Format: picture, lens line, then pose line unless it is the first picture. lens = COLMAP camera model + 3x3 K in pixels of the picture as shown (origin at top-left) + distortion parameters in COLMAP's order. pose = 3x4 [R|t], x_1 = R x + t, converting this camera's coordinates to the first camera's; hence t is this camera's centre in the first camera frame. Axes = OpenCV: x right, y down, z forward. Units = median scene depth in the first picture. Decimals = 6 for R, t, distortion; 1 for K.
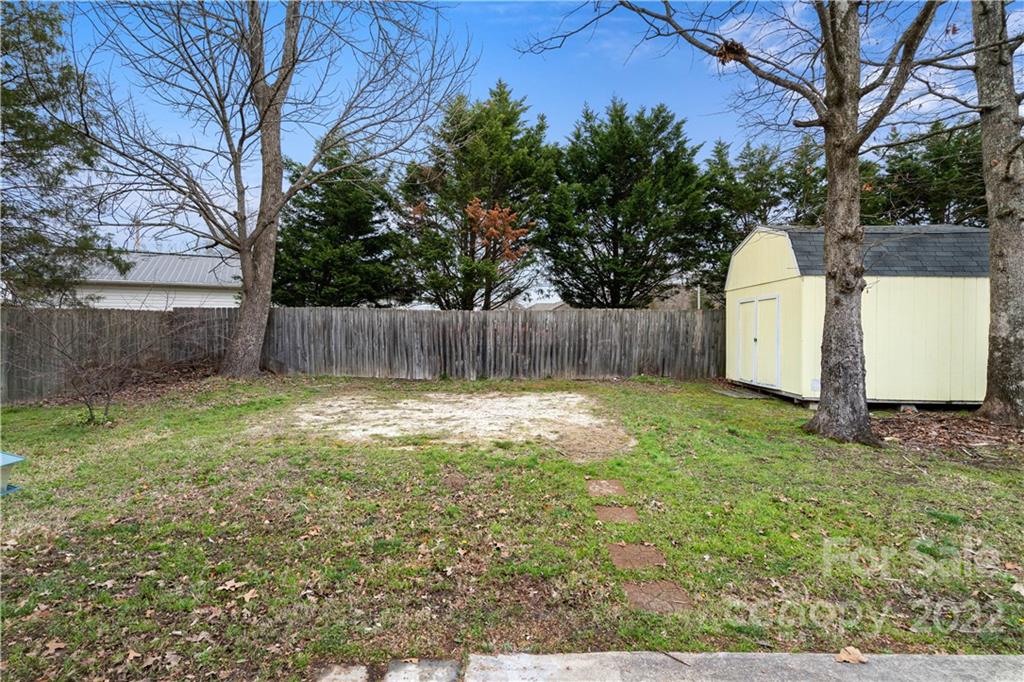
lens RADIAL K [[465.6, 0, 512.0], [0, 465.6, 341.0], [0, 0, 1]] dist [-0.000461, -0.000120]
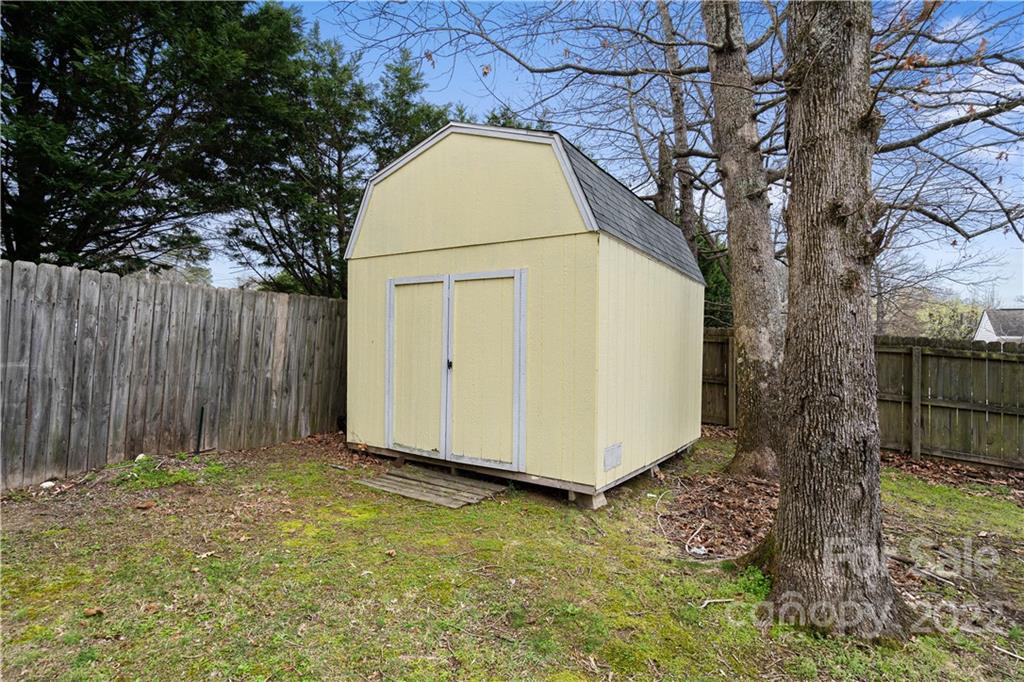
lens RADIAL K [[500.7, 0, 476.5], [0, 500.7, 355.2], [0, 0, 1]] dist [0.001514, 0.000027]
pose [[0.535616, -0.006044, 0.844440, 0.088430], [-0.007037, 0.999908, 0.011621, -0.014187], [-0.844432, -0.012167, 0.535524, 0.565689]]
